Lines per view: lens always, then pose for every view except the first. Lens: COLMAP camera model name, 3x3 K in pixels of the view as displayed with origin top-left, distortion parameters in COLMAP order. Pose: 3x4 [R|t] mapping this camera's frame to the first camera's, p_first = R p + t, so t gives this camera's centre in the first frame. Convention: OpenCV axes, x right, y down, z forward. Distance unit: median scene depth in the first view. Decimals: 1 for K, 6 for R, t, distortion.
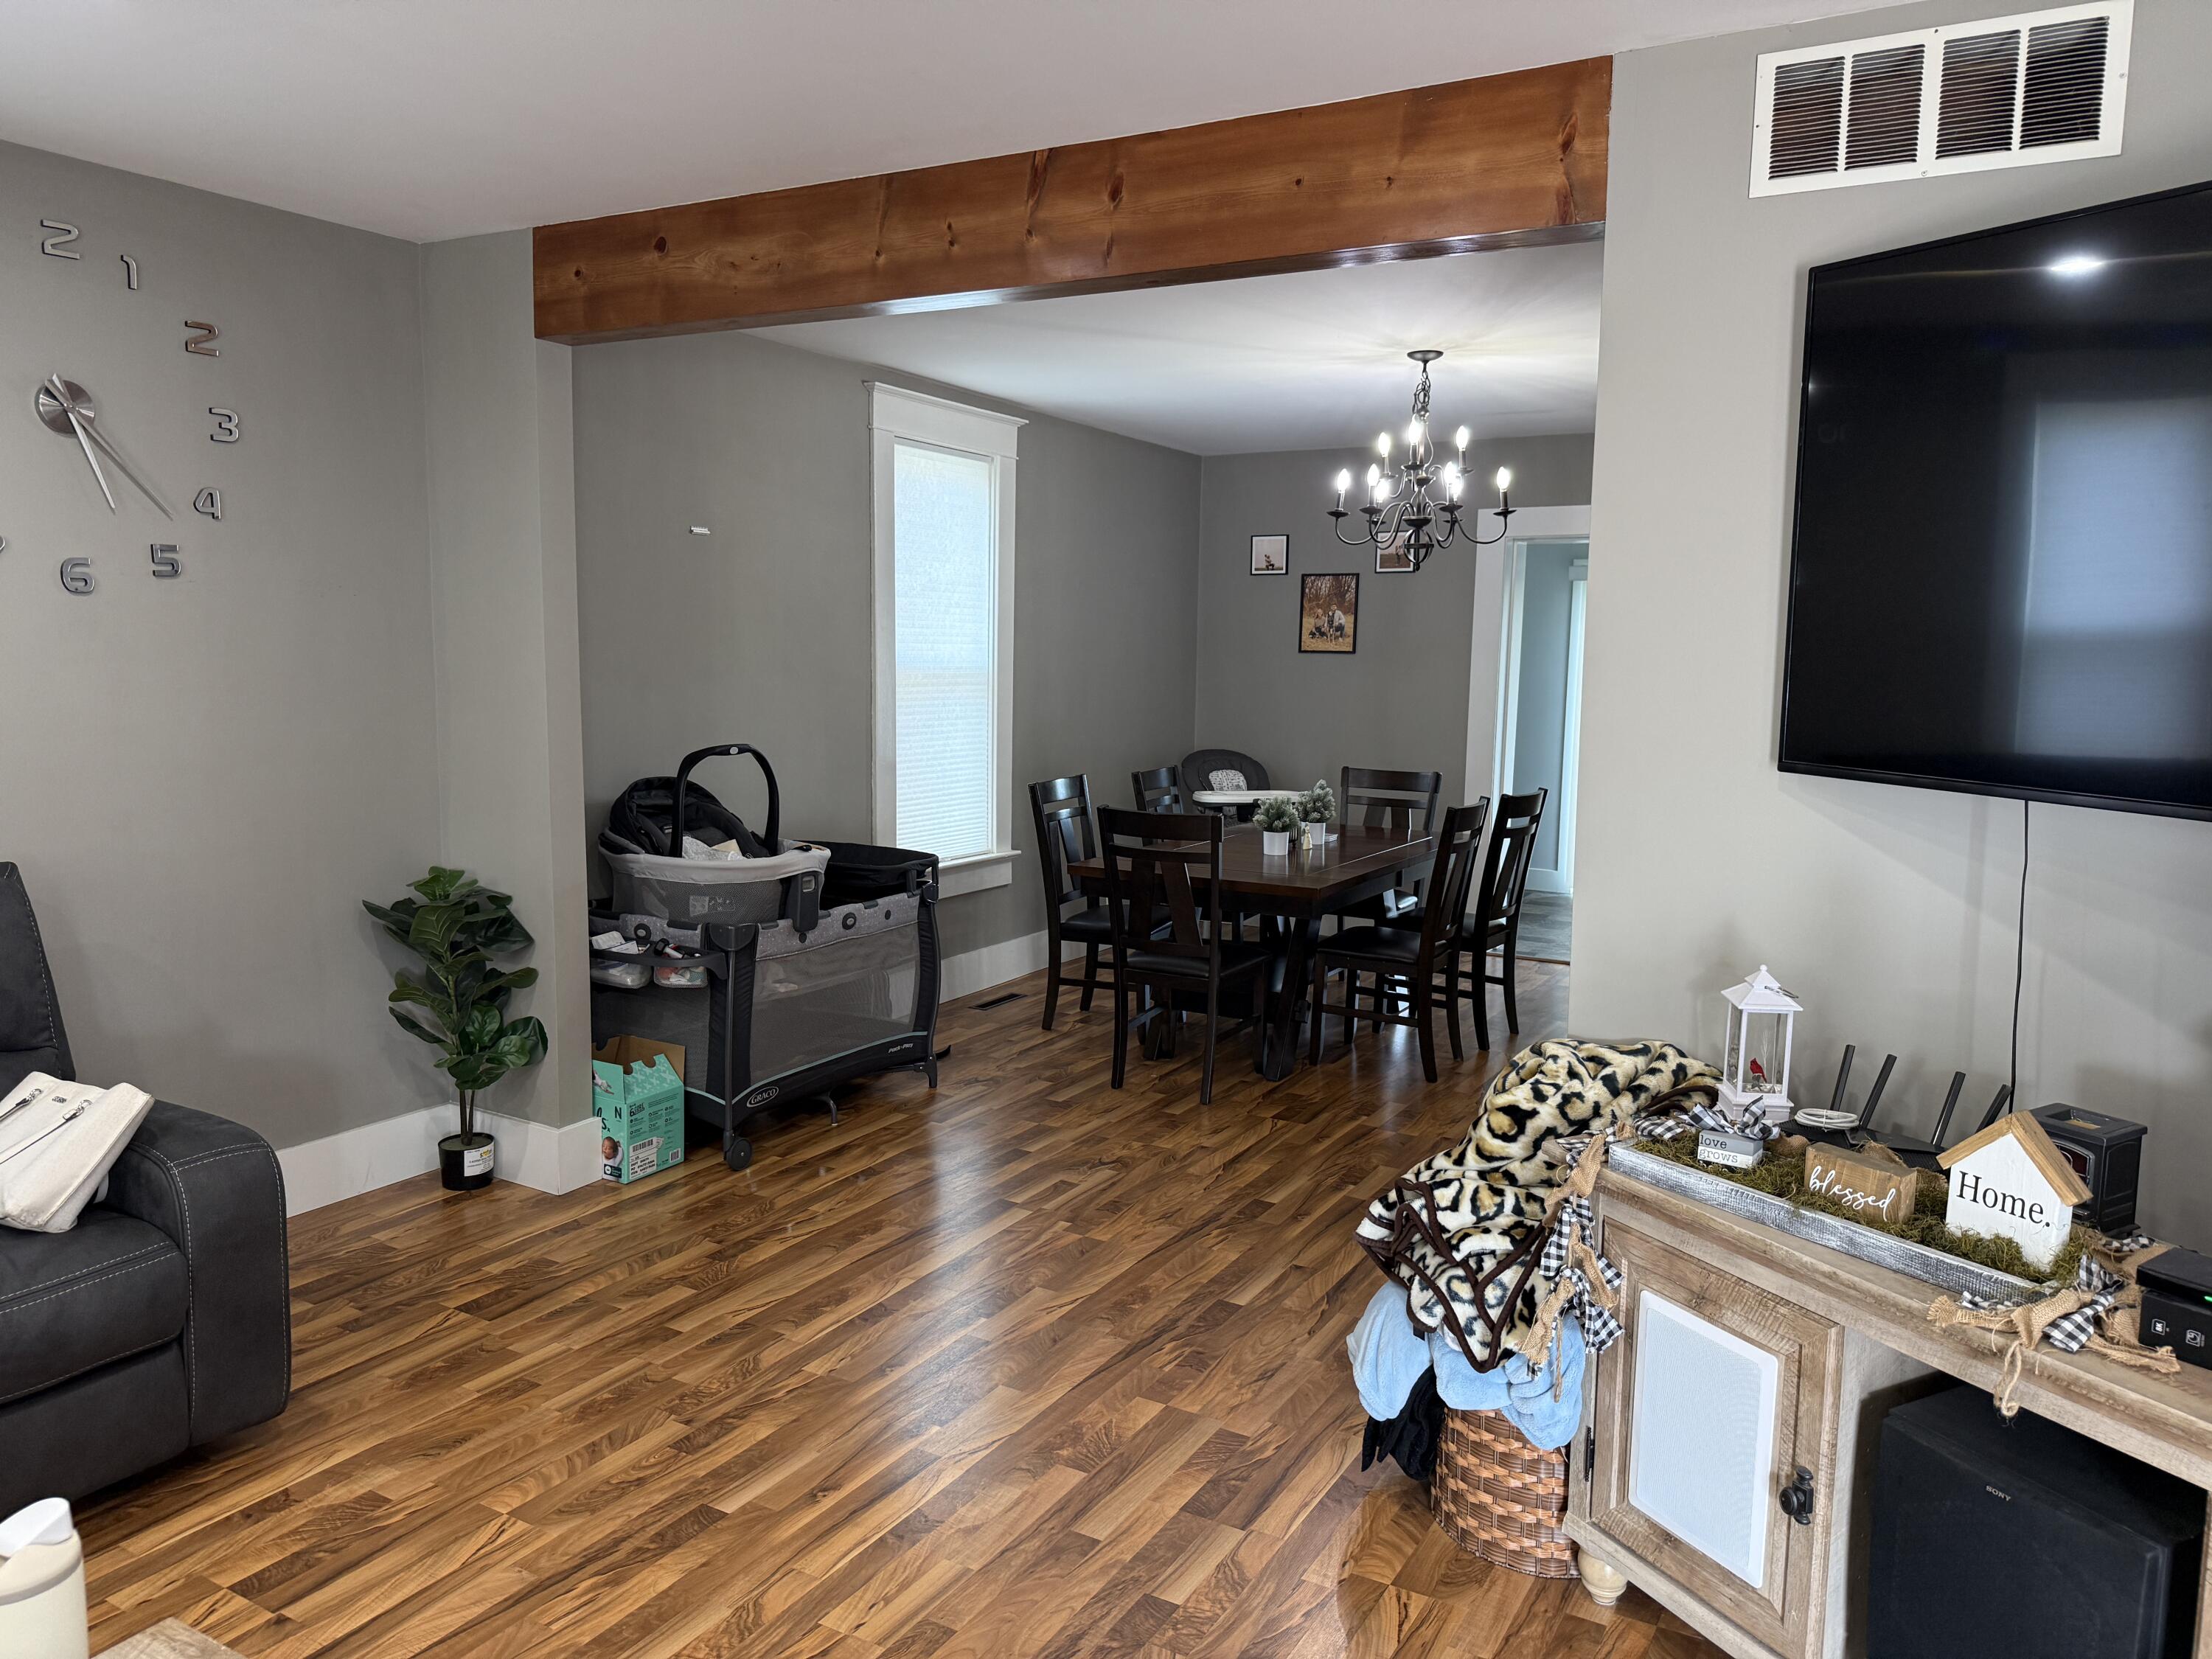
lens RADIAL K [[1551.8, 0, 1116.6], [0, 1551.8, 831.3], [0, 0, 1]] dist [0.152365, -0.195858]
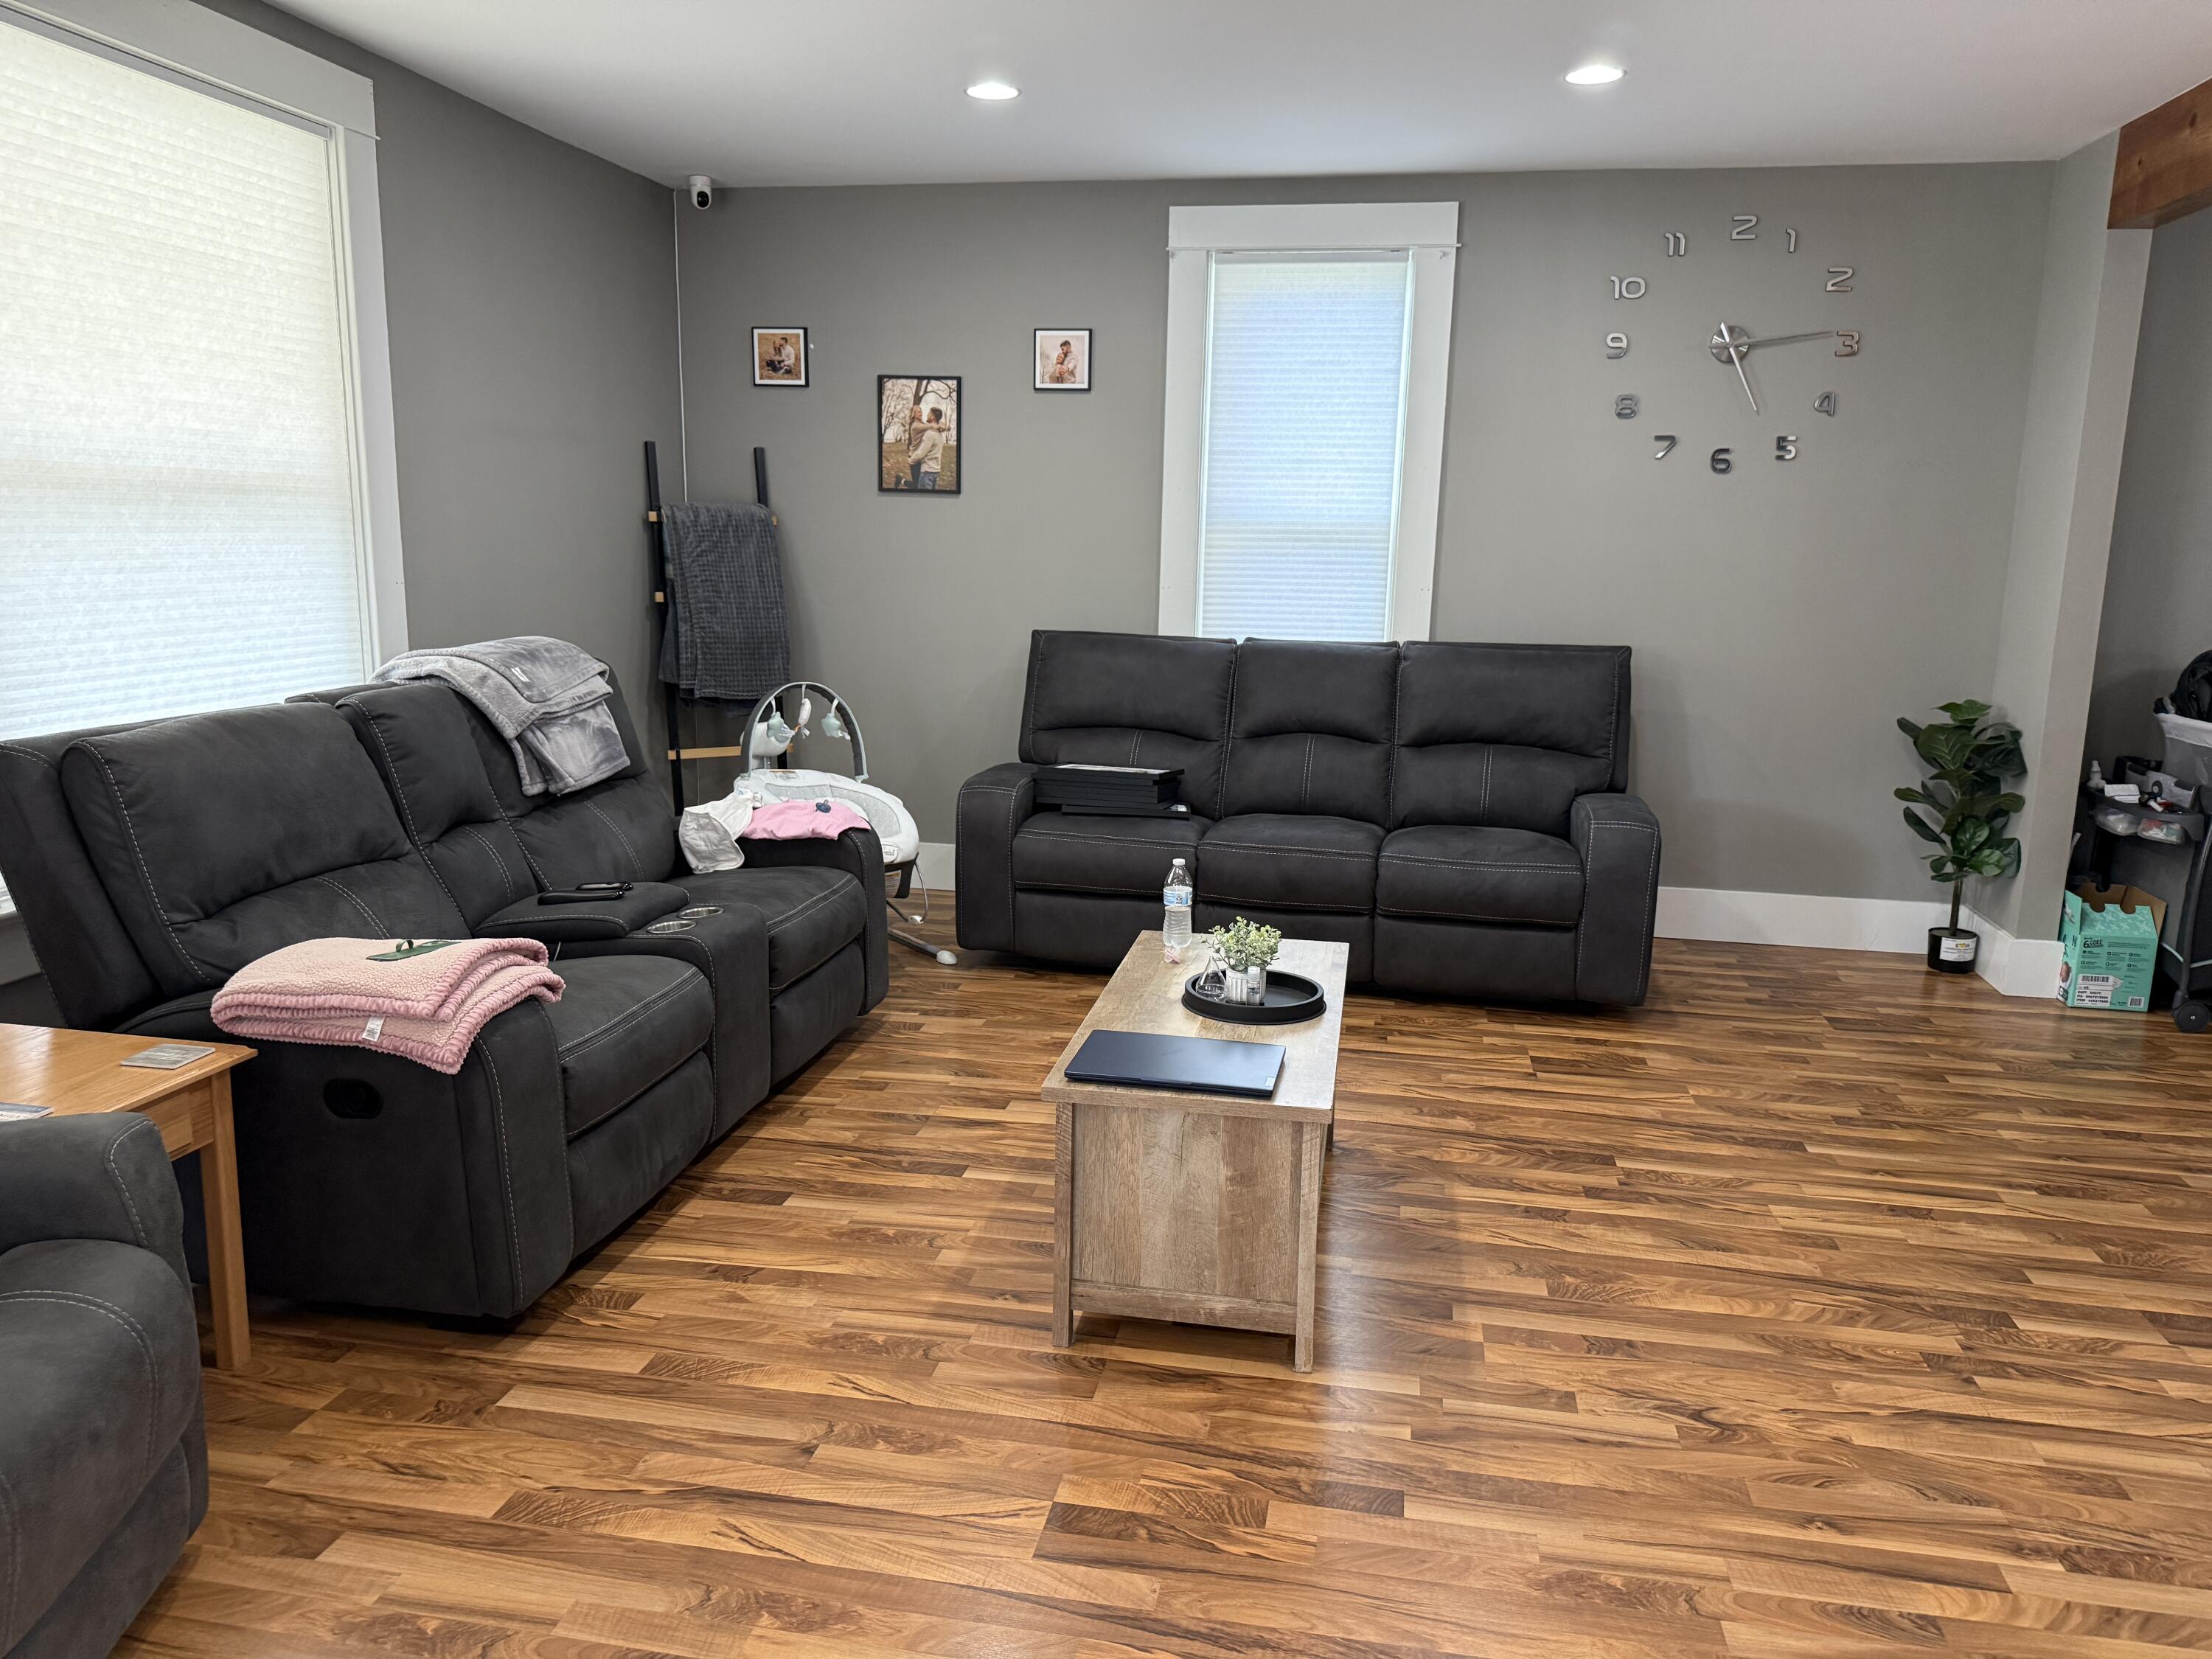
lens RADIAL K [[1551.8, 0, 1116.6], [0, 1551.8, 831.3], [0, 0, 1]] dist [0.152365, -0.195858]
pose [[0.342170, 0.170739, -0.923995, 0.480117], [-0.131425, 0.982383, 0.132859, 0.046567], [0.930401, 0.075976, 0.358582, -0.013609]]
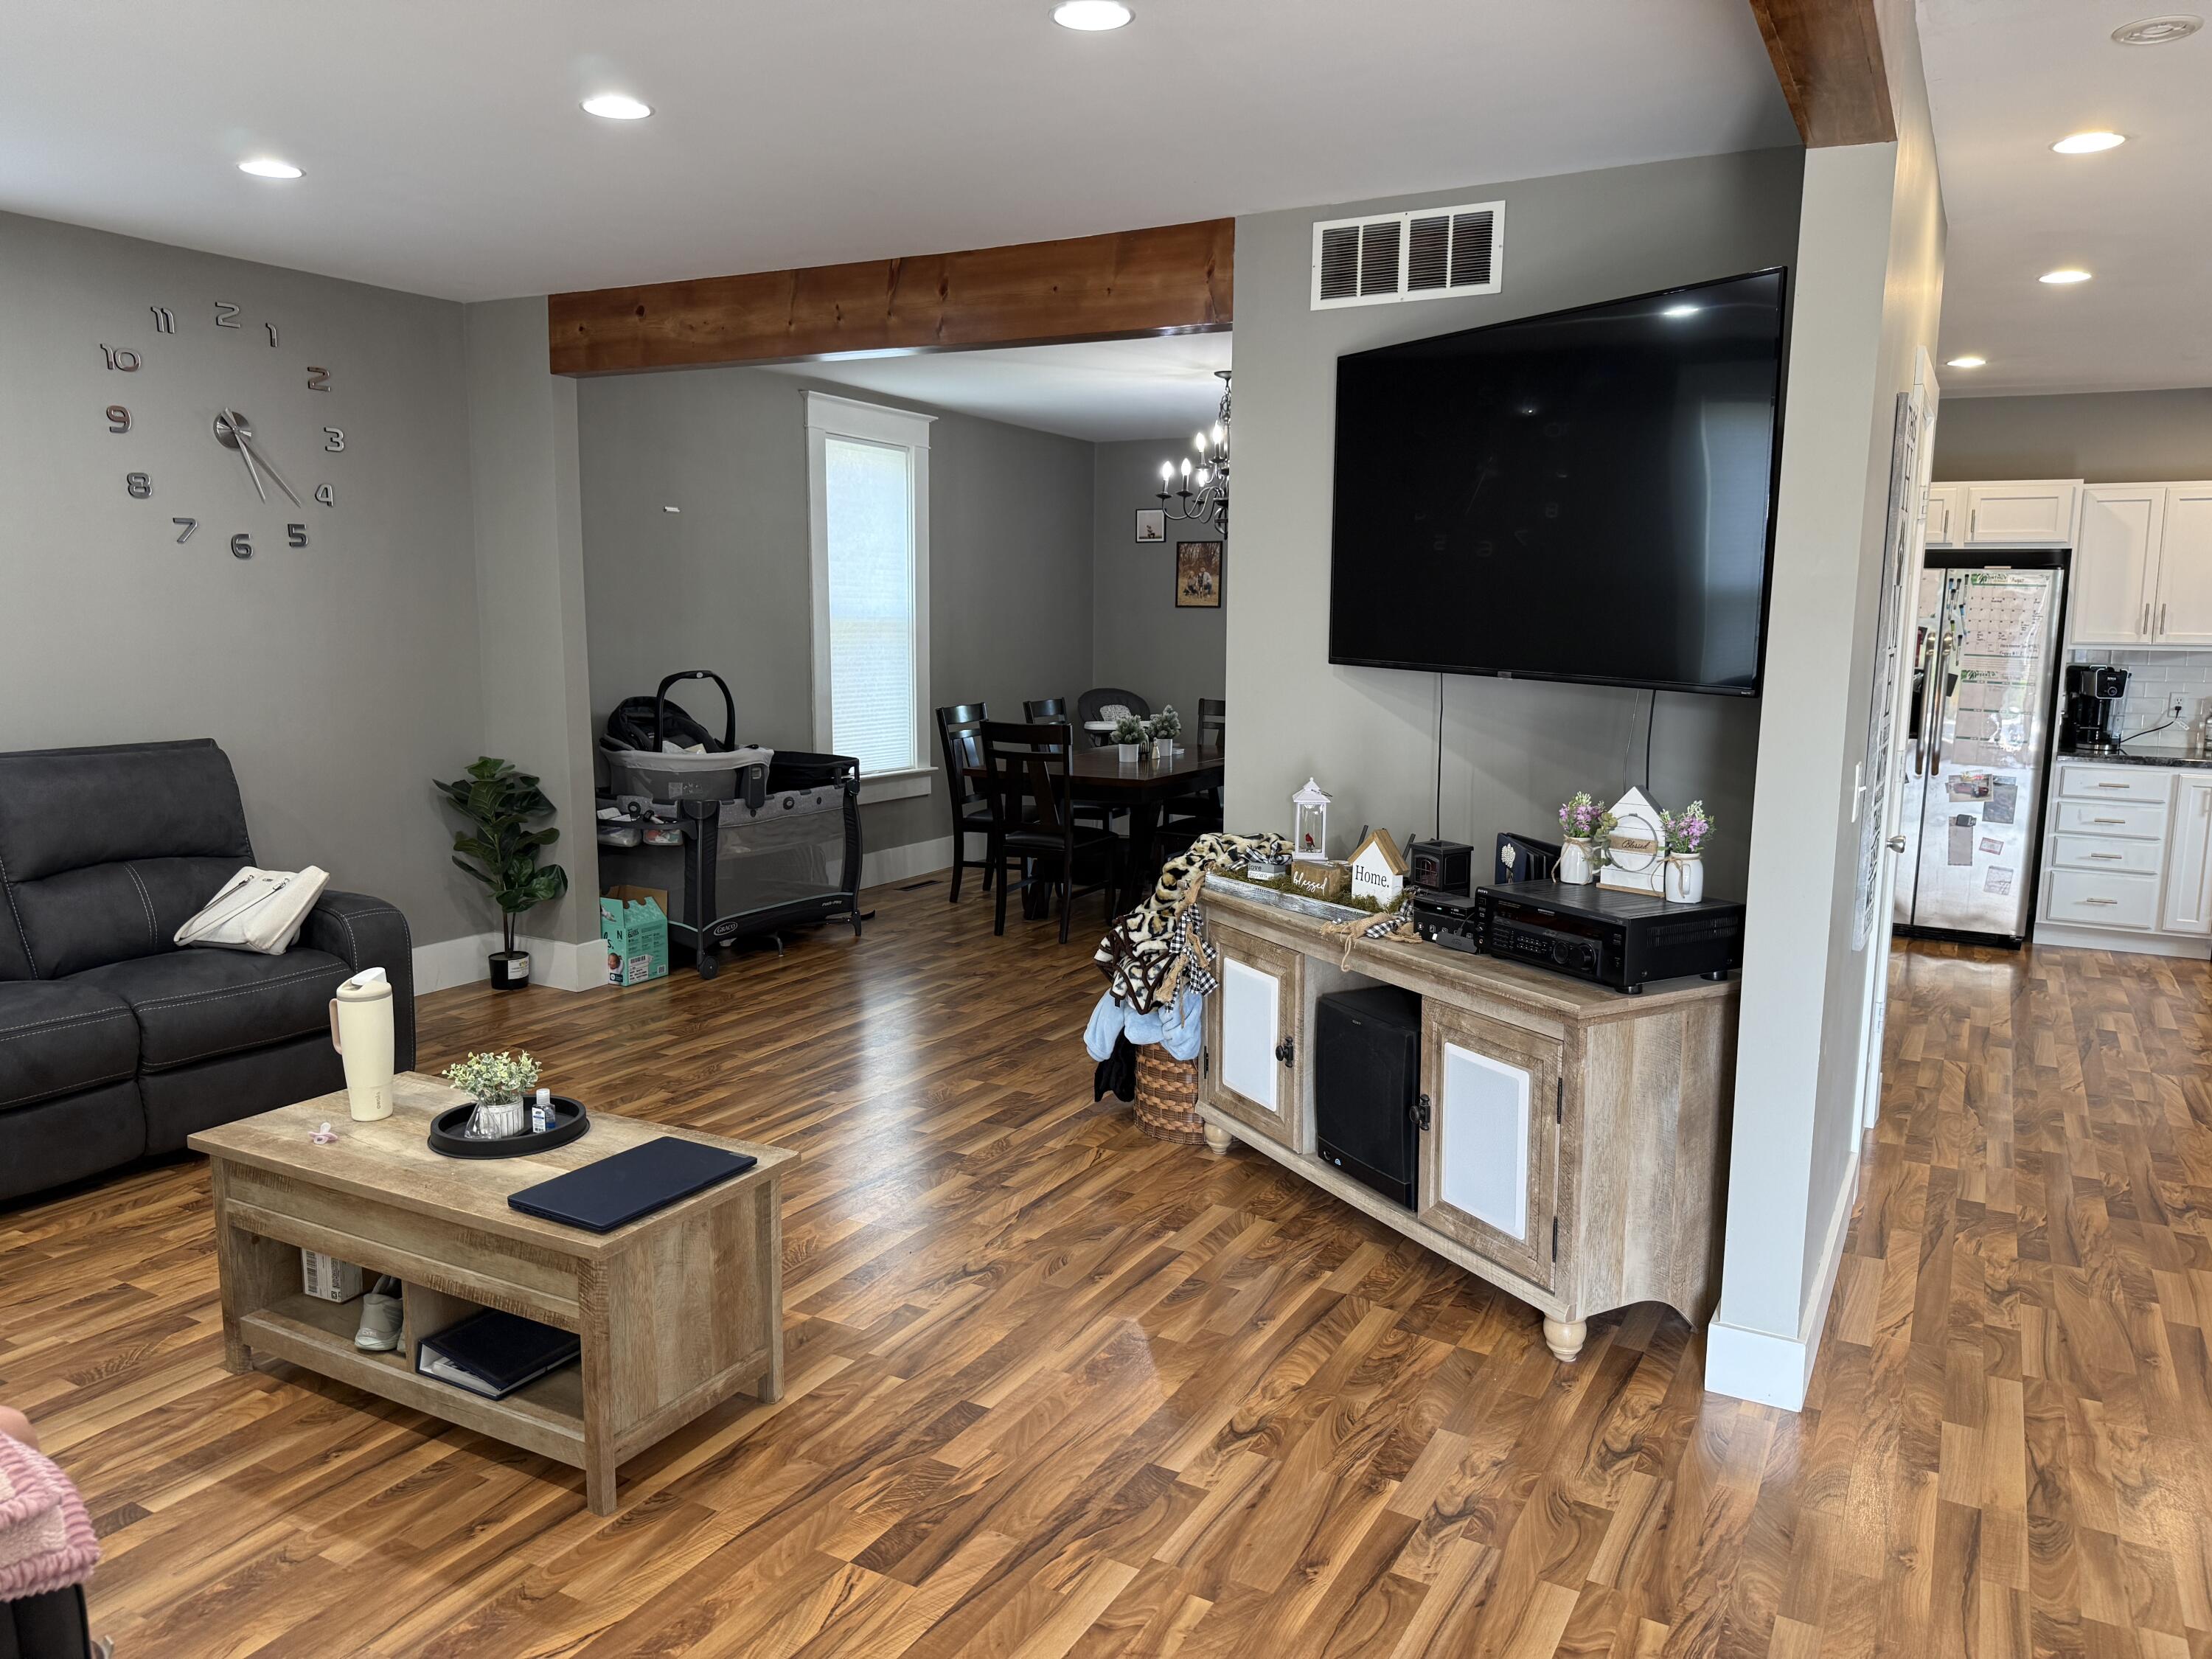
lens RADIAL K [[1551.8, 0, 1116.6], [0, 1551.8, 831.3], [0, 0, 1]] dist [0.152365, -0.195858]
pose [[0.999917, -0.007806, 0.010262, 0.111184], [0.007595, 0.999764, 0.020361, 0.065206], [-0.010419, -0.020282, 0.999740, -0.398538]]
